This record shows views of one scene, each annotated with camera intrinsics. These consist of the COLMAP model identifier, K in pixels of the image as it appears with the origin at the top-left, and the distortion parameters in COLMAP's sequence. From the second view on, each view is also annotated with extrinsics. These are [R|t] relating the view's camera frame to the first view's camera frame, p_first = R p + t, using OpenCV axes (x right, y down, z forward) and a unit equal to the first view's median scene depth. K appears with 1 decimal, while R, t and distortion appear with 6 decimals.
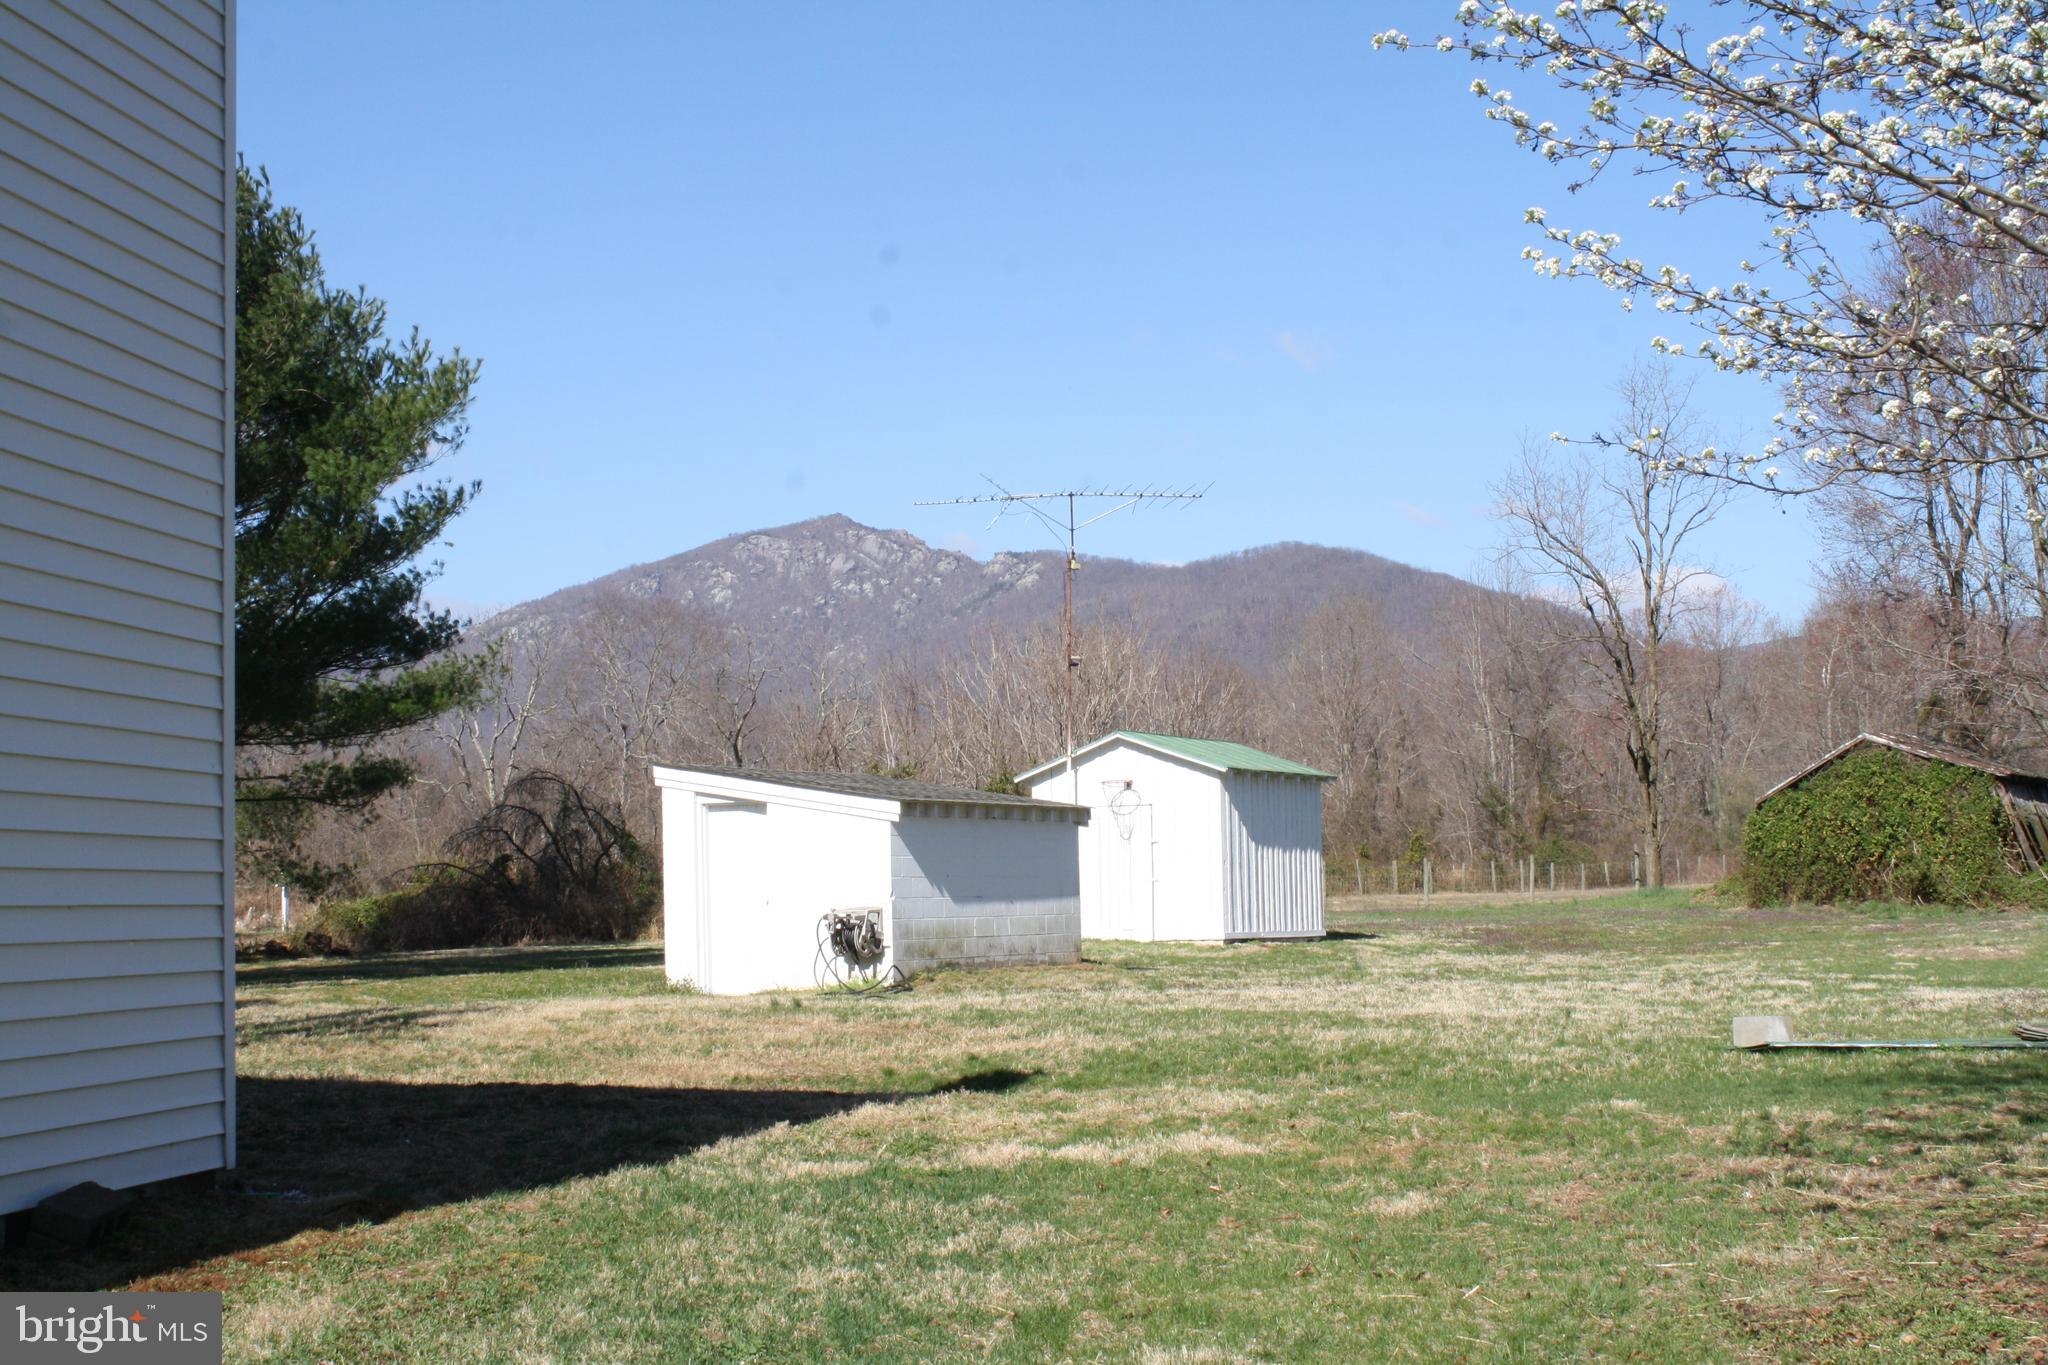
lens RADIAL K [[2919.2, 0, 1015.6], [0, 2919.2, 675.0], [0, 0, 1]] dist [-0.056743, 0.000000]
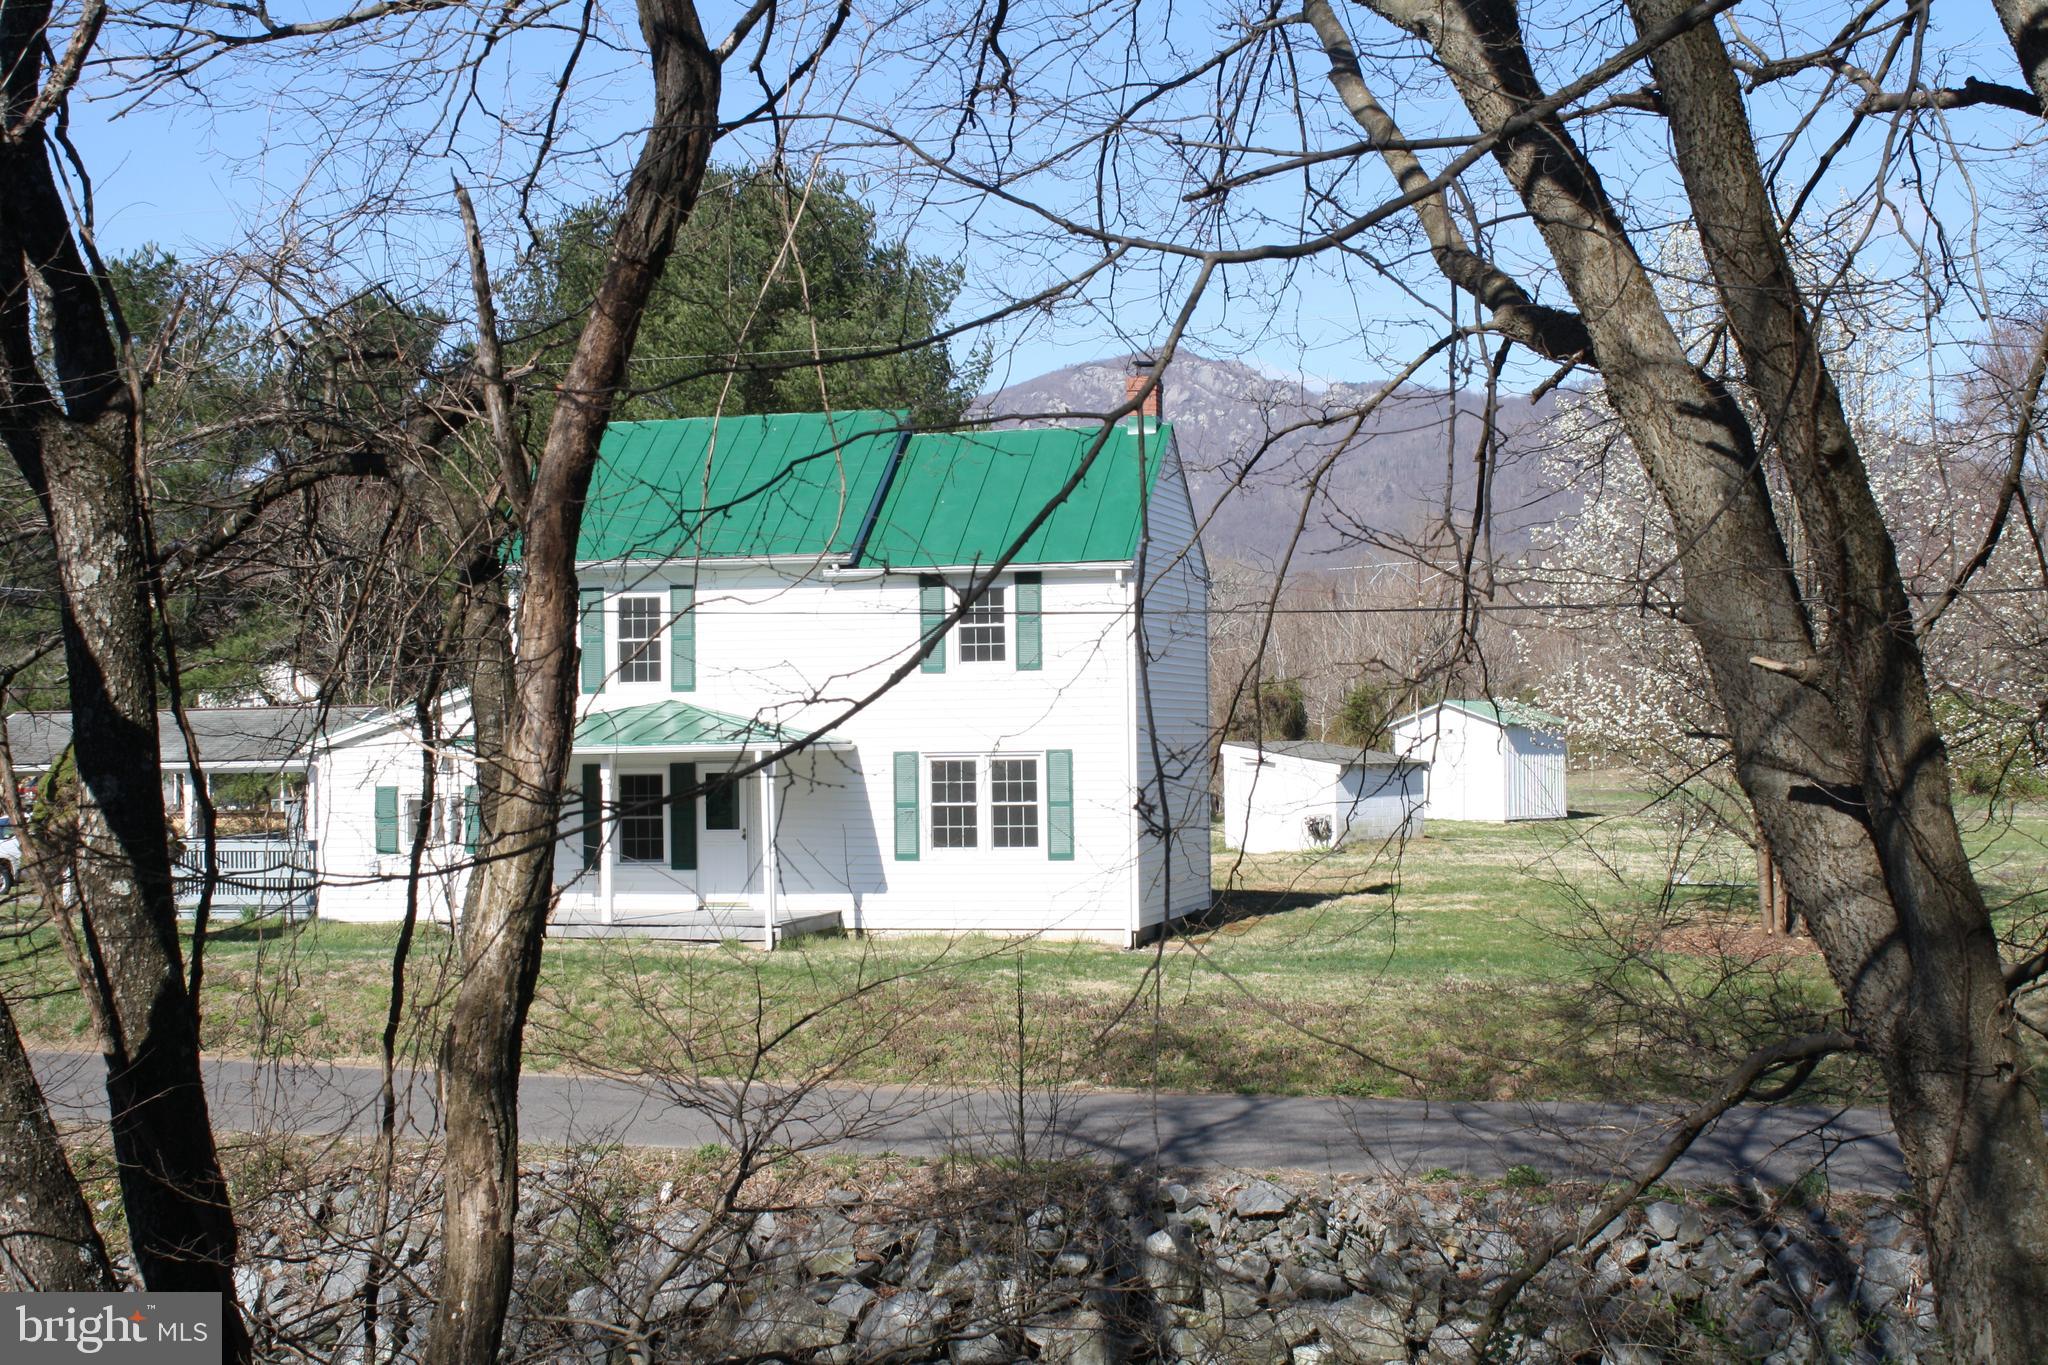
lens RADIAL K [[2919.2, 0, 1021.6], [0, 2919.2, 683.5], [0, 0, 1]] dist [-0.056743, 0.000000]
pose [[0.993742, 0.008104, -0.111406, -0.021608], [-0.001240, 0.998104, 0.061546, -0.094315], [0.111693, -0.061022, 0.991867, -0.732850]]
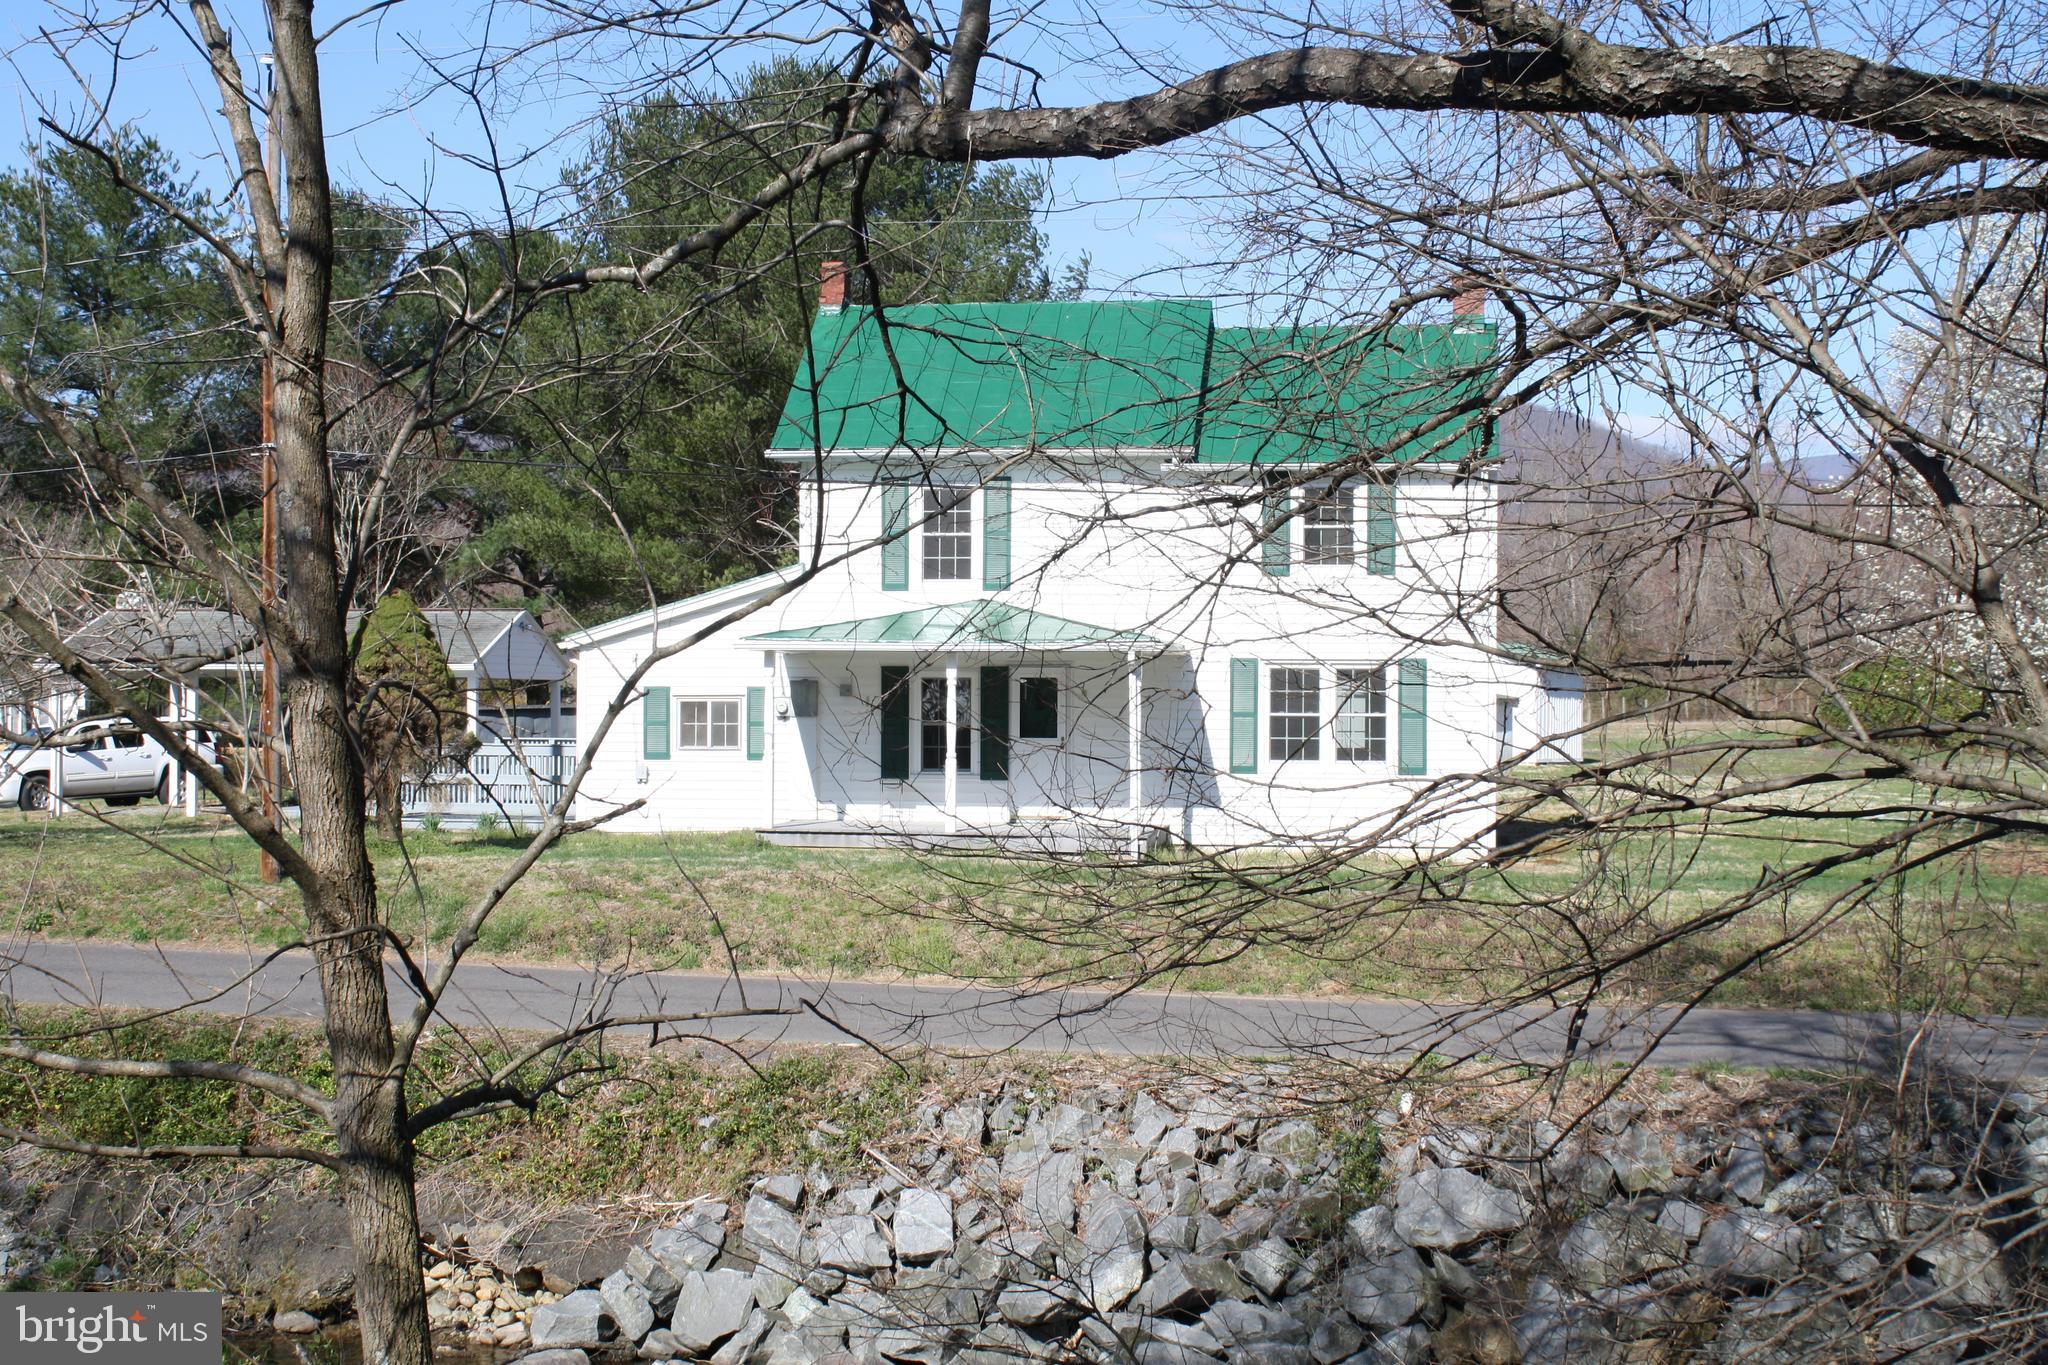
lens RADIAL K [[2919.2, 0, 1027.8], [0, 2919.2, 679.3], [0, 0, 1]] dist [-0.056743, 0.000000]
pose [[0.999532, 0.029992, -0.005996, -0.327095], [-0.029485, 0.996988, 0.071738, -0.057294], [0.008129, -0.071528, 0.997405, -0.672322]]
